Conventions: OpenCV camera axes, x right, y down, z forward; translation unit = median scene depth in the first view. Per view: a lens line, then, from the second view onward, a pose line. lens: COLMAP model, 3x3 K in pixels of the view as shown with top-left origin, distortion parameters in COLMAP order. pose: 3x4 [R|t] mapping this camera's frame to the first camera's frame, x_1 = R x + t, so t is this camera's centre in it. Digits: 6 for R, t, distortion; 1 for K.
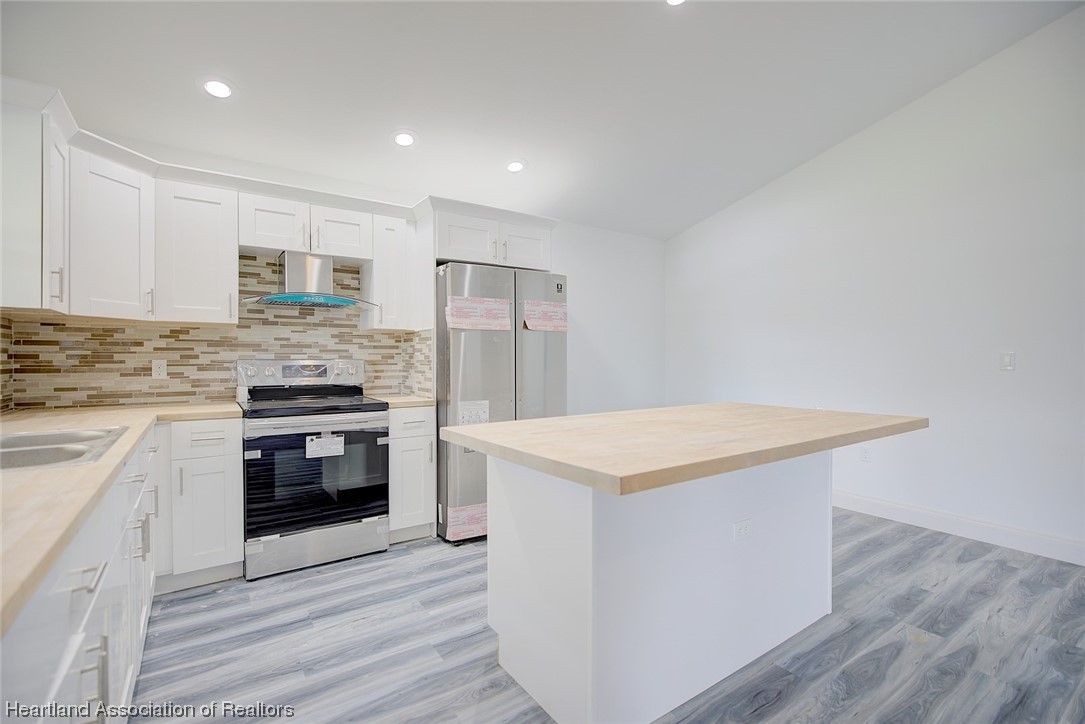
lens RADIAL K [[498.6, 0, 540.0], [0, 498.6, 357.7], [0, 0, 1]] dist [-0.005493, 0.000961]
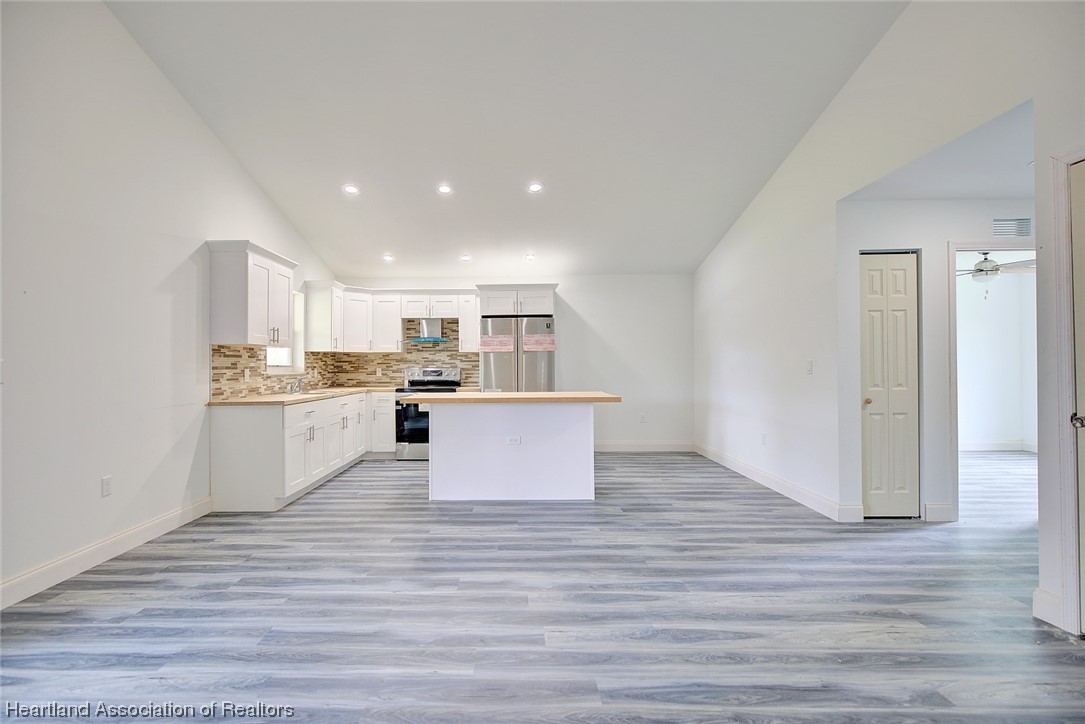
lens RADIAL K [[498.6, 0, 515.5], [0, 498.6, 372.2], [0, 0, 1]] dist [-0.005493, 0.000961]
pose [[0.821698, 0.003848, -0.569910, 1.136705], [0.005636, 0.999873, 0.014877, -0.007752], [0.569896, -0.015436, 0.821572, -0.593713]]
